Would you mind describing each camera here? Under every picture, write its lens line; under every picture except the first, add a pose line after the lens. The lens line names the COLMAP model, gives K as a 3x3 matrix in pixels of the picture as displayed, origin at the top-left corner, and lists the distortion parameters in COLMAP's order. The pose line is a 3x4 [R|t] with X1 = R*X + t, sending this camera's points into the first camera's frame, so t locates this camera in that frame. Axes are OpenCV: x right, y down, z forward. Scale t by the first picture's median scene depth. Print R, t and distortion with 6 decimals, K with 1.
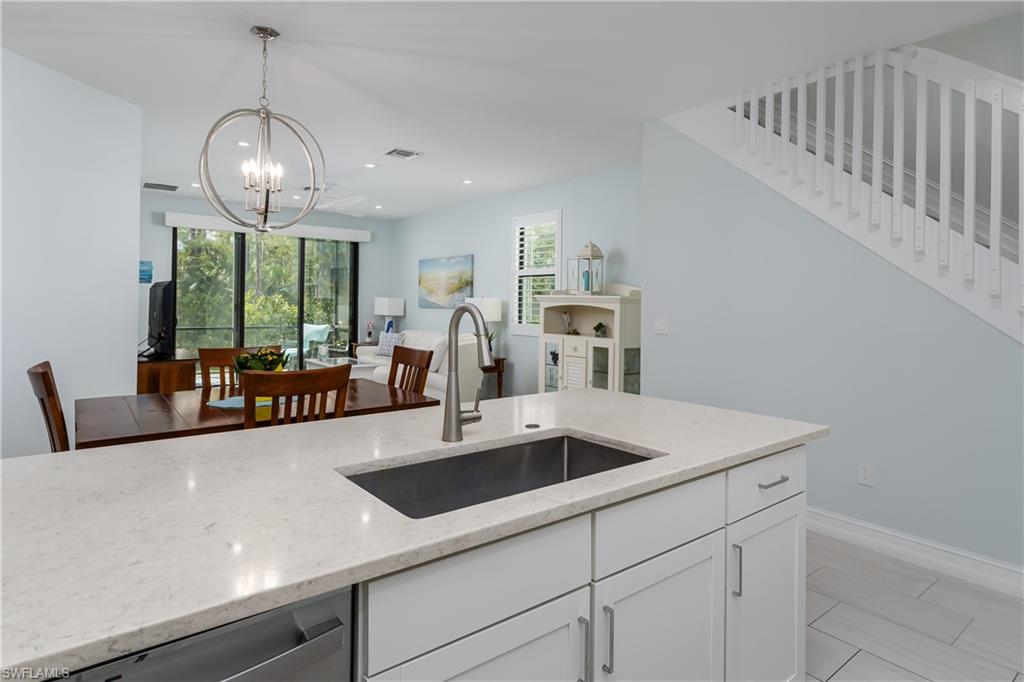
lens RADIAL K [[519.2, 0, 547.2], [0, 519.2, 301.1], [0, 0, 1]] dist [-0.000338, 0.000017]
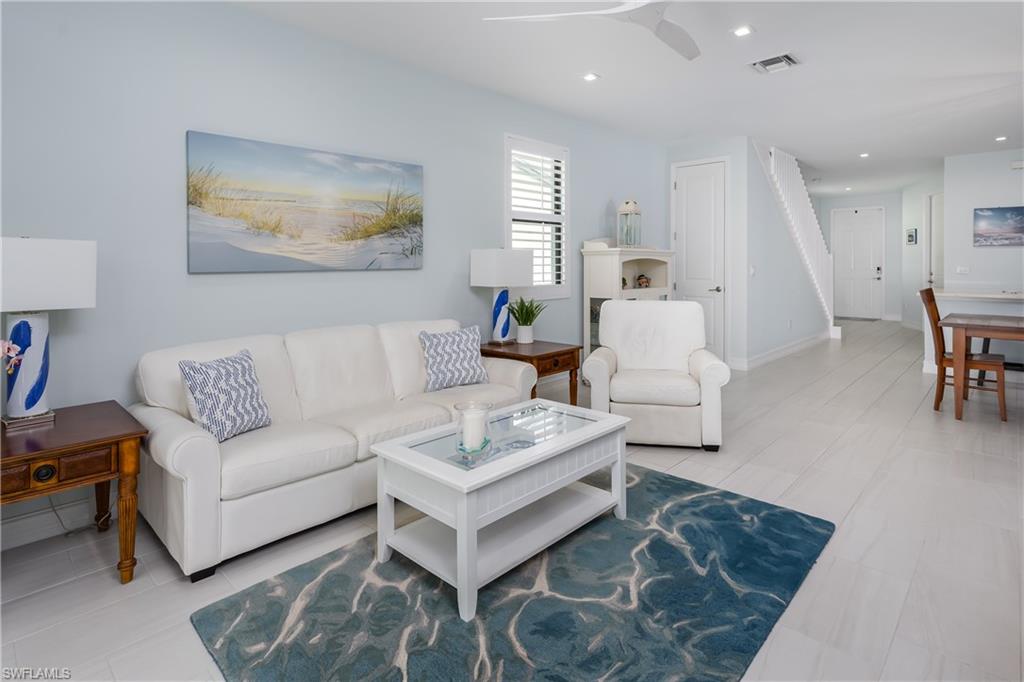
lens RADIAL K [[504.9, 0, 517.2], [0, 504.9, 268.7], [0, 0, 1]] dist [0.001182, 0.000312]
pose [[-0.051831, -0.025830, 0.998322, -0.632775], [0.000019, 0.999665, 0.025866, 0.001308], [-0.998656, 0.001360, -0.051814, 0.882037]]
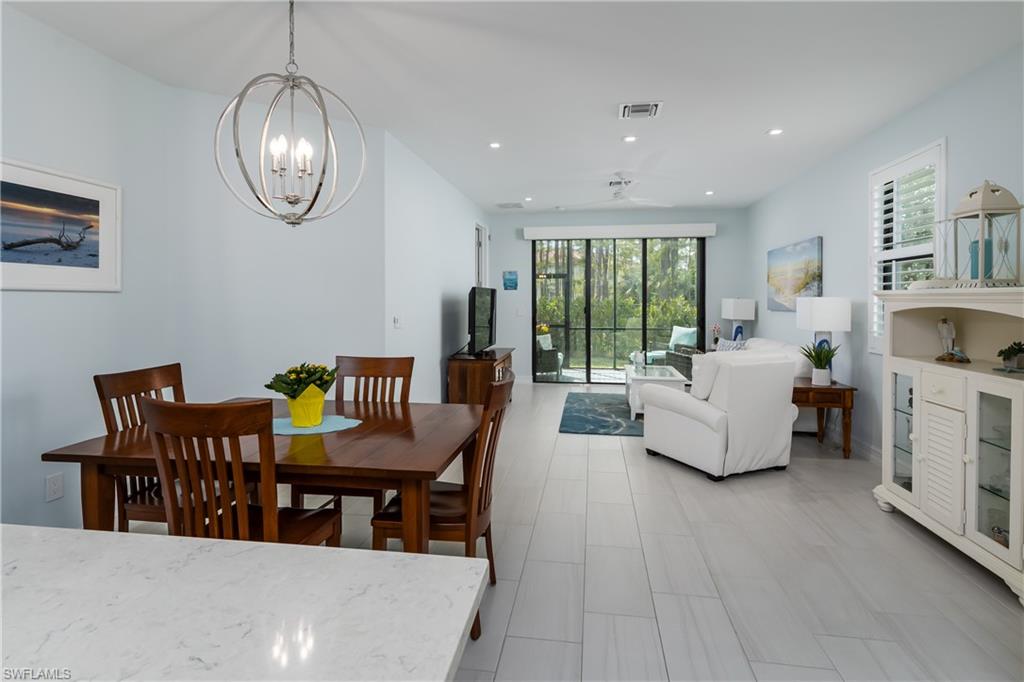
lens RADIAL K [[504.9, 0, 548.8], [0, 504.9, 302.3], [0, 0, 1]] dist [0.001182, 0.000312]
pose [[0.679066, -0.011659, -0.733985, 0.104787], [0.011514, 0.999920, -0.005230, 0.000471], [0.733987, -0.004900, 0.679146, 0.241391]]
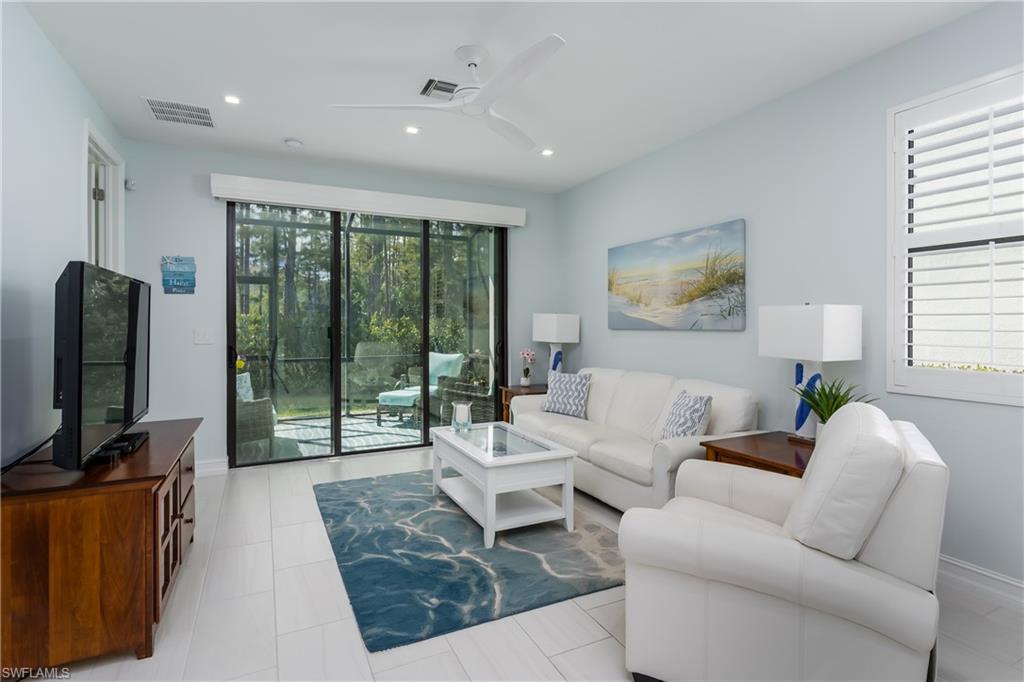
lens RADIAL K [[504.9, 0, 520.4], [0, 504.9, 322.4], [0, 0, 1]] dist [0.001182, 0.000312]
pose [[0.964207, -0.014739, -0.264742, -0.210648], [0.014943, 0.999888, -0.001241, 0.004342], [0.264731, -0.002759, 0.964318, 0.463093]]
